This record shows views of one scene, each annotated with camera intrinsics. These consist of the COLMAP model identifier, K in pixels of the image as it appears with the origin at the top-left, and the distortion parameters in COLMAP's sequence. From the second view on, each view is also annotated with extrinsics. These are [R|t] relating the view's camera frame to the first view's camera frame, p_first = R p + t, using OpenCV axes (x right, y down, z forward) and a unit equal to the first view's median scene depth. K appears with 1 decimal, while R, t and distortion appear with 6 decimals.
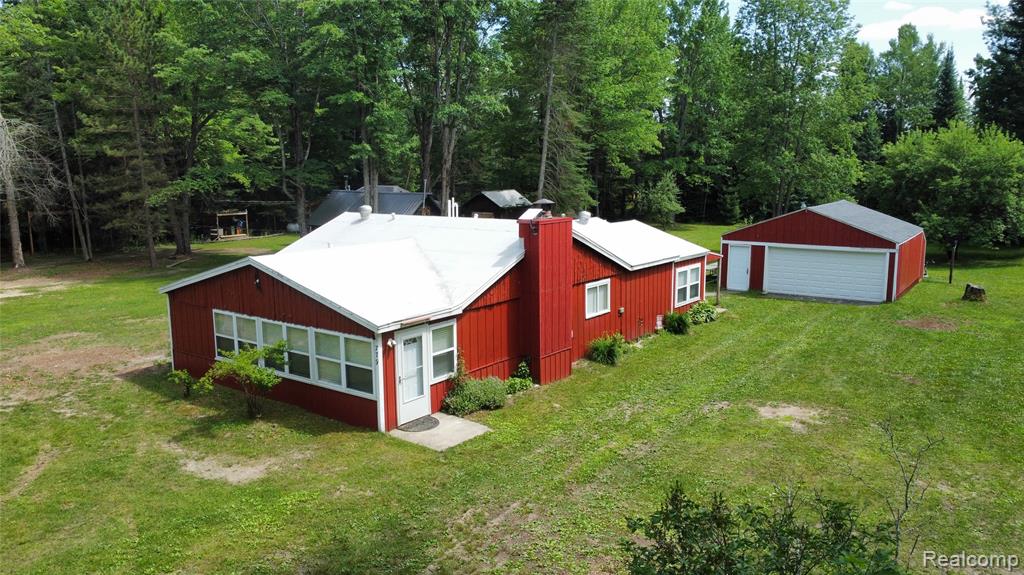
lens RADIAL K [[782.0, 0, 512.0], [0, 782.0, 287.5], [0, 0, 1]] dist [0.001177, -0.009262]
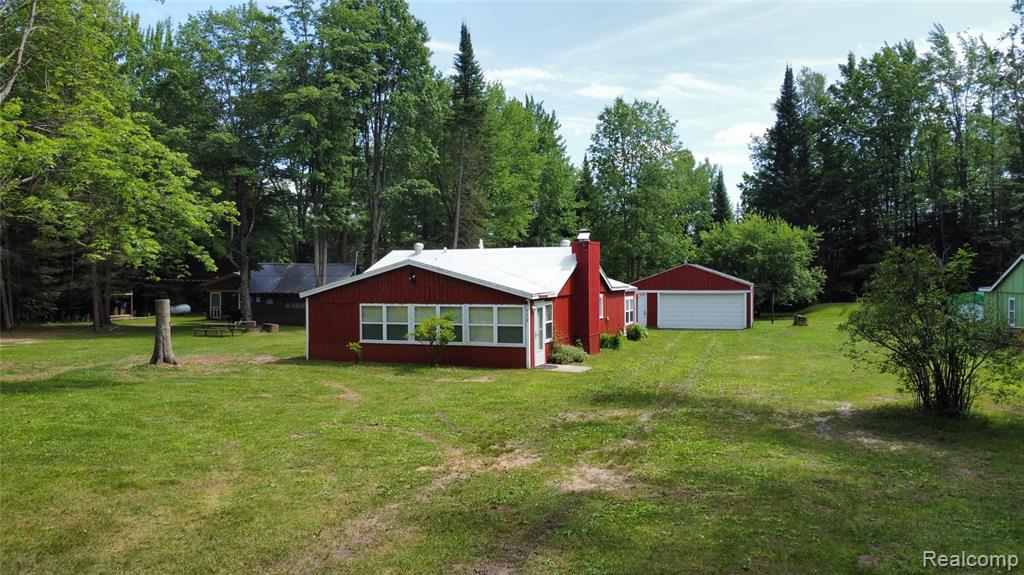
lens RADIAL K [[782.0, 0, 512.0], [0, 782.0, 287.5], [0, 0, 1]] dist [0.001177, -0.009262]
pose [[0.957681, -0.001601, 0.287828, -0.514673], [0.043929, 0.989083, -0.140662, 0.197712], [-0.284461, 0.147353, 0.947296, -0.336695]]
